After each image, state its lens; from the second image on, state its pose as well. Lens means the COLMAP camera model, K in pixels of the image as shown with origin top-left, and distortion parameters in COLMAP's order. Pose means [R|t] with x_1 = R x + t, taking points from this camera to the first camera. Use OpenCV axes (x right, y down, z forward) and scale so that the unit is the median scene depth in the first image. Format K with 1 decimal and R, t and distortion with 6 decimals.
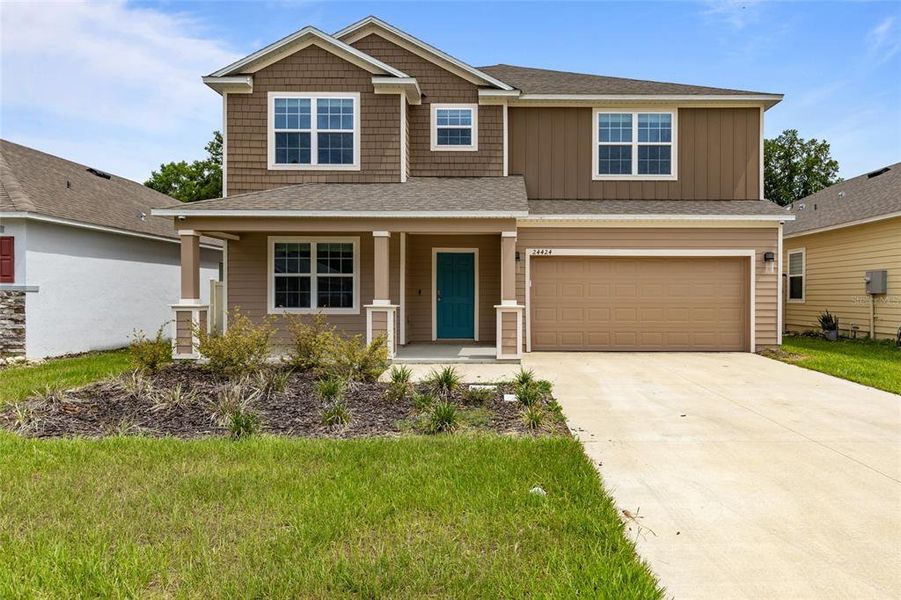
lens RADIAL K [[606.2, 0, 480.3], [0, 606.2, 292.8], [0, 0, 1]] dist [0.007806, -0.003723]
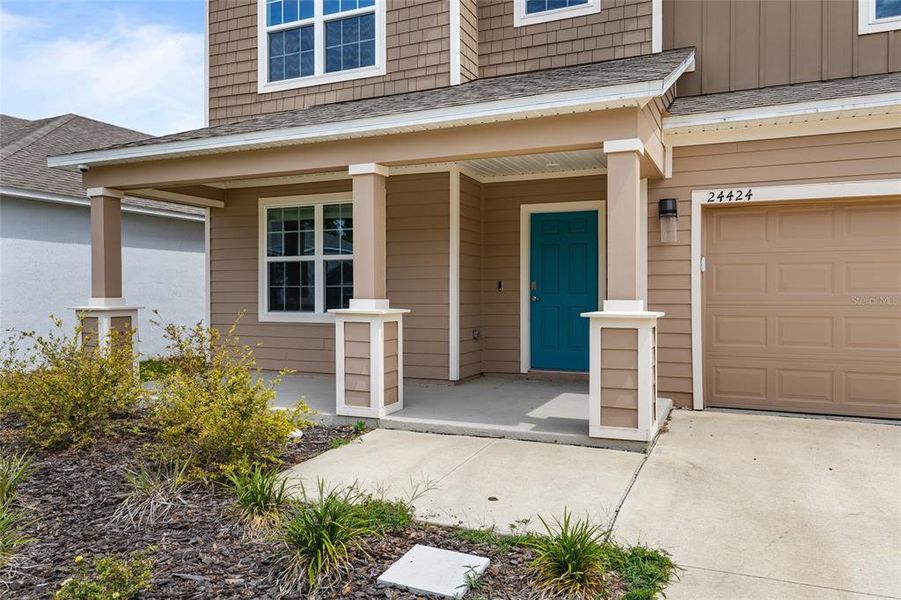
lens RADIAL K [[606.2, 0, 480.4], [0, 606.2, 296.1], [0, 0, 1]] dist [0.007806, -0.003723]
pose [[0.914710, -0.001688, -0.404107, 0.115765], [0.005091, 0.999960, 0.007346, 0.005105], [0.404078, -0.008777, 0.914682, 0.502525]]
